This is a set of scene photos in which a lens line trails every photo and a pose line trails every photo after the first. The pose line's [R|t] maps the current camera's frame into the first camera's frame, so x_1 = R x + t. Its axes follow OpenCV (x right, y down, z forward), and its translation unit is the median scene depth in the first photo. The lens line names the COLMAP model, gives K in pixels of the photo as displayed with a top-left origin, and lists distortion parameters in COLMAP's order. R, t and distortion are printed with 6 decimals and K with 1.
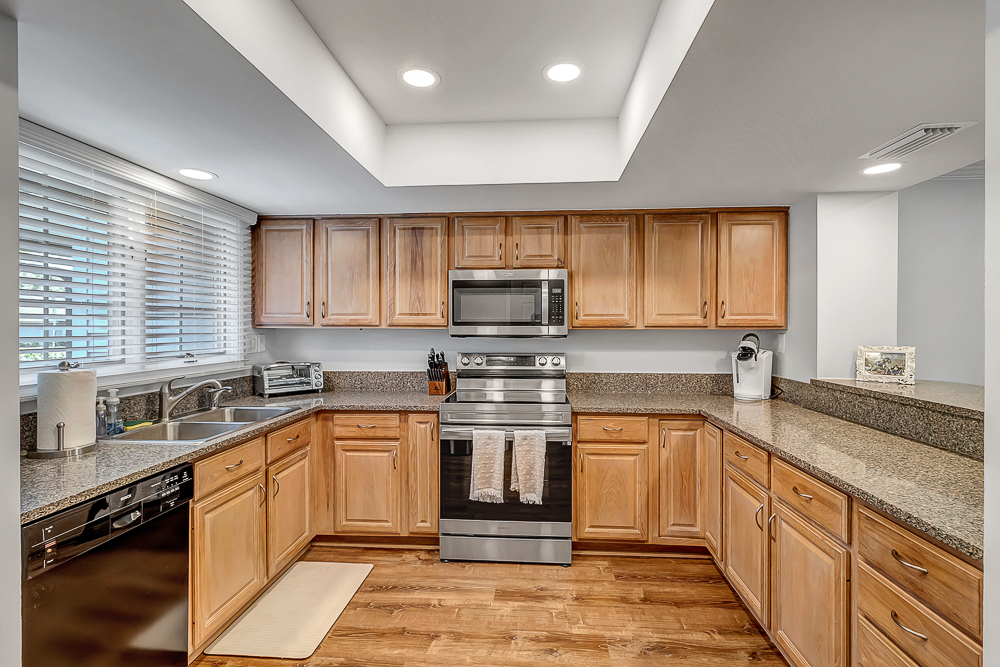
lens RADIAL K [[475.1, 0, 501.4], [0, 475.1, 331.3], [0, 0, 1]] dist [0.006510, 0.000216]
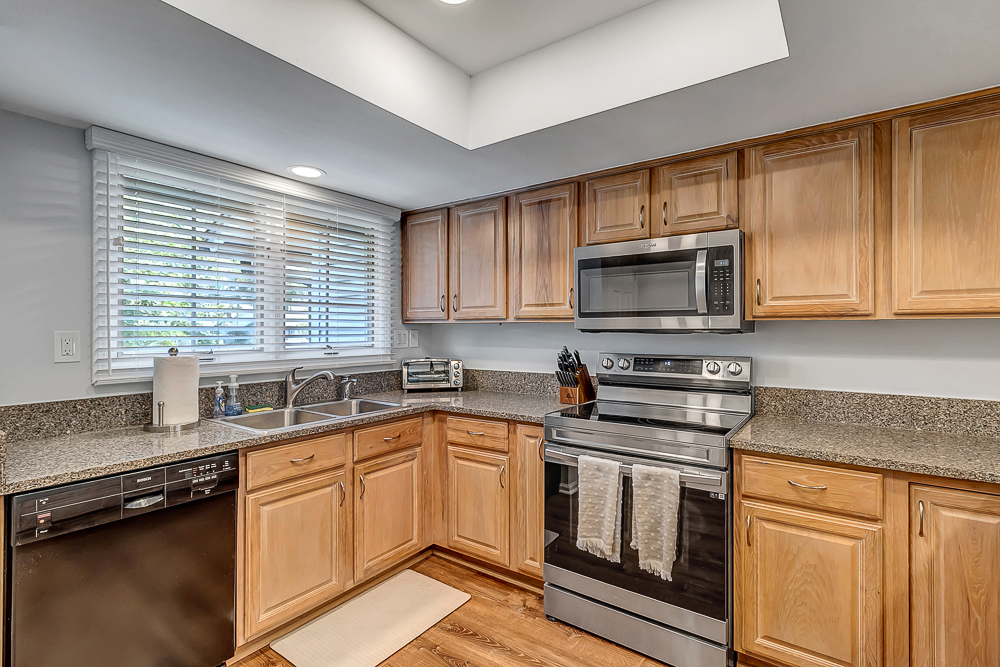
lens RADIAL K [[475.1, 0, 497.0], [0, 475.1, 329.6], [0, 0, 1]] dist [0.006510, 0.000216]
pose [[0.852020, -0.000464, -0.523508, 0.210636], [-0.004772, 0.999951, -0.008653, 0.016839], [0.523487, 0.009871, 0.851977, 0.278361]]
